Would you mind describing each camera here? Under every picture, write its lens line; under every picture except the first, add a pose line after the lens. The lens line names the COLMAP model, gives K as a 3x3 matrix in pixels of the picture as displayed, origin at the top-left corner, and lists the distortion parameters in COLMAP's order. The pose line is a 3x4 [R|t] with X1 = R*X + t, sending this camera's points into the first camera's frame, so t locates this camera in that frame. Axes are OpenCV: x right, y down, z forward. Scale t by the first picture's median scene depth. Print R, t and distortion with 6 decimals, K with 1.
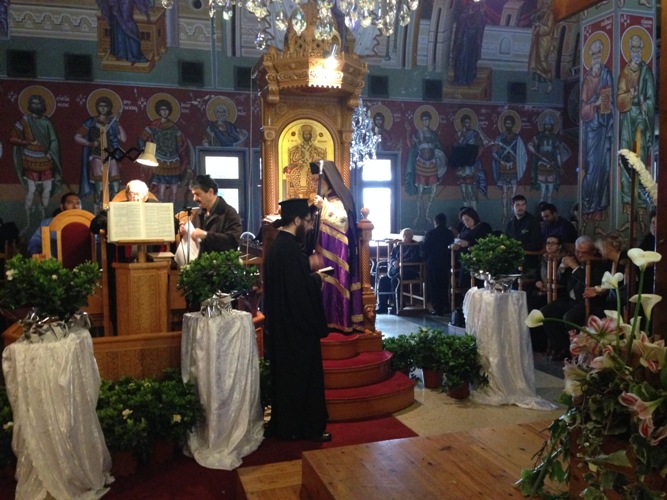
lens RADIAL K [[606.5, 0, 333.5], [0, 606.5, 250.0], [0, 0, 1]] dist [0.122450, -0.206916]
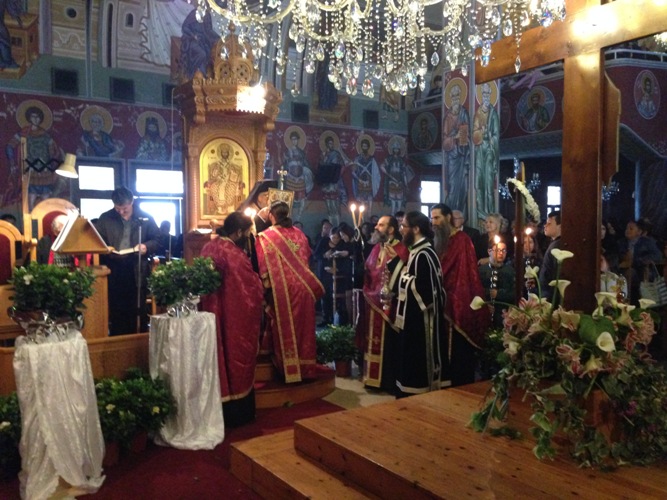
lens RADIAL K [[606.5, 0, 333.5], [0, 606.5, 250.0], [0, 0, 1]] dist [0.122450, -0.206916]
pose [[0.959574, -0.006401, 0.281383, -0.152988], [0.012118, 0.999754, -0.018581, 0.007033], [-0.281195, 0.021240, 0.959416, -0.091834]]
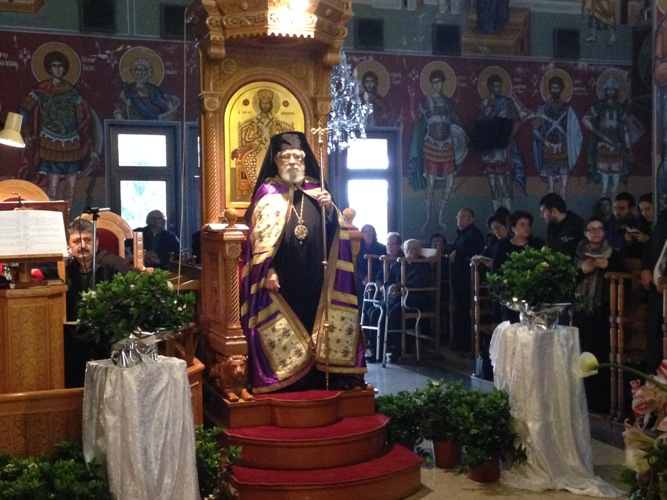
lens RADIAL K [[890.0, 0, 333.5], [0, 890.0, 250.0], [0, 0, 1]] dist [0.081759, -0.004954]
pose [[0.999523, -0.002503, 0.030777, 0.001985], [0.003193, 0.999744, -0.022391, 0.000855], [-0.030713, 0.022479, 0.999275, -0.015934]]
